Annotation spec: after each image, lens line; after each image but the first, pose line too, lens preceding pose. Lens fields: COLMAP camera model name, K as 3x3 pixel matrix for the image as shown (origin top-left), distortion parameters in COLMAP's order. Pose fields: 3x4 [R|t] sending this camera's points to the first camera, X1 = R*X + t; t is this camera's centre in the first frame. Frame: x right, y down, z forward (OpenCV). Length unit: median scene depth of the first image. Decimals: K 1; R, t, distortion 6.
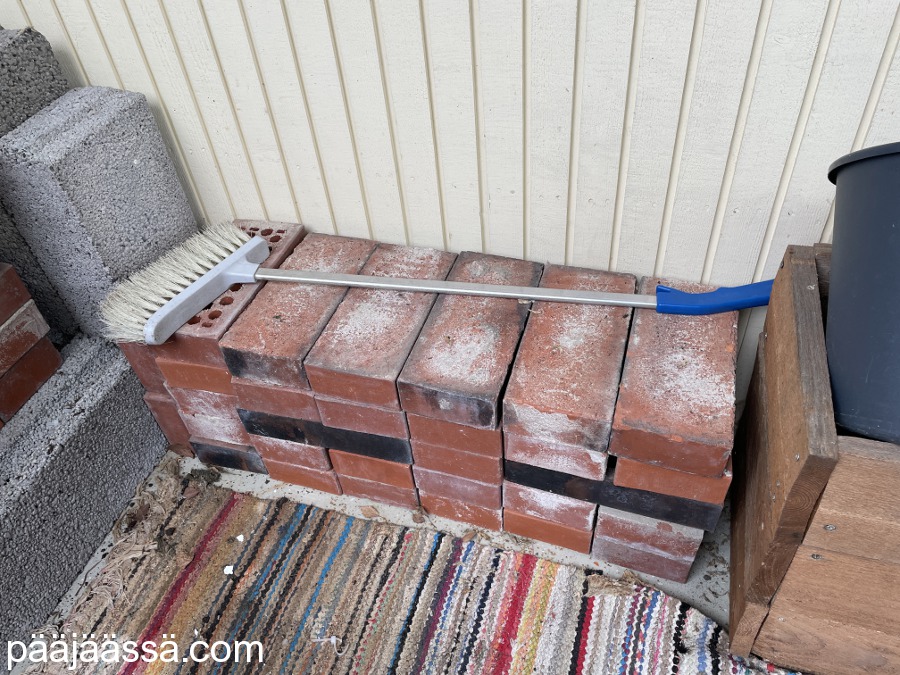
lens RADIAL K [[679.2, 0, 445.3], [0, 679.2, 326.4], [0, 0, 1]] dist [0.088111, -0.112043]
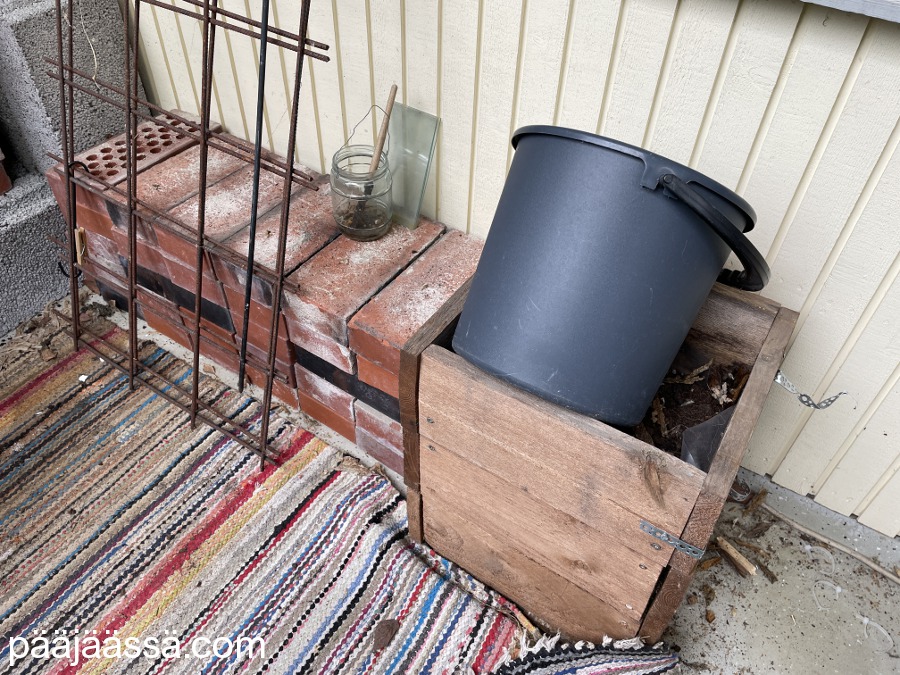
lens RADIAL K [[679.2, 0, 445.3], [0, 679.2, 326.4], [0, 0, 1]] dist [0.088111, -0.112043]
pose [[0.958629, 0.259474, -0.117066, 0.440702], [-0.255453, 0.965609, 0.048397, 0.035790], [0.125598, -0.016490, 0.991944, -0.156098]]
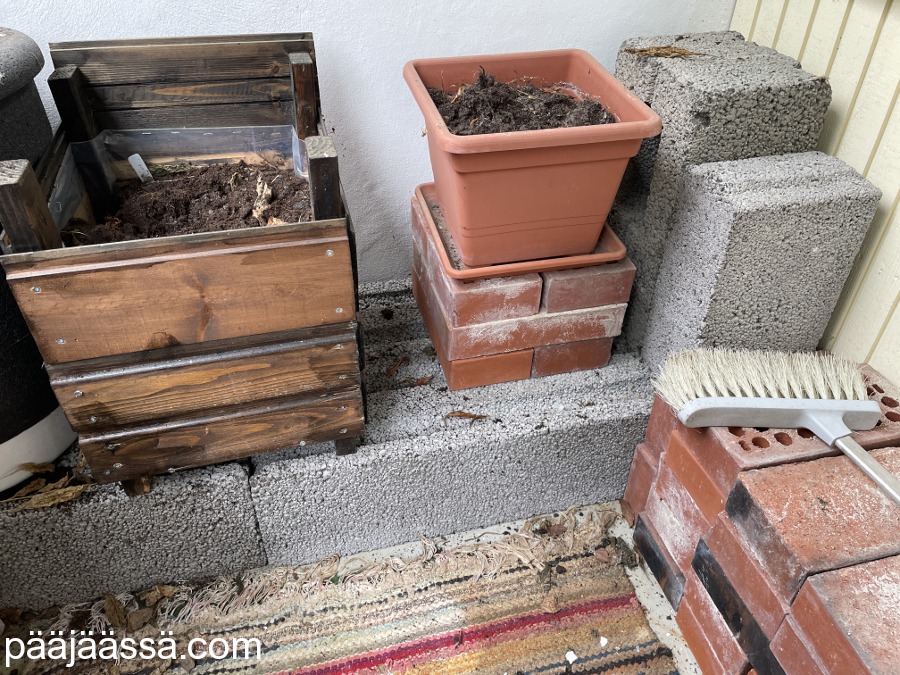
lens RADIAL K [[685.4, 0, 452.5], [0, 685.4, 320.2], [0, 0, 1]] dist [0.079870, -0.110543]
pose [[0.511934, 0.586662, -0.627496, -0.083843], [-0.626304, 0.754856, 0.194773, -0.057038], [0.587935, 0.293292, 0.753865, 0.099817]]
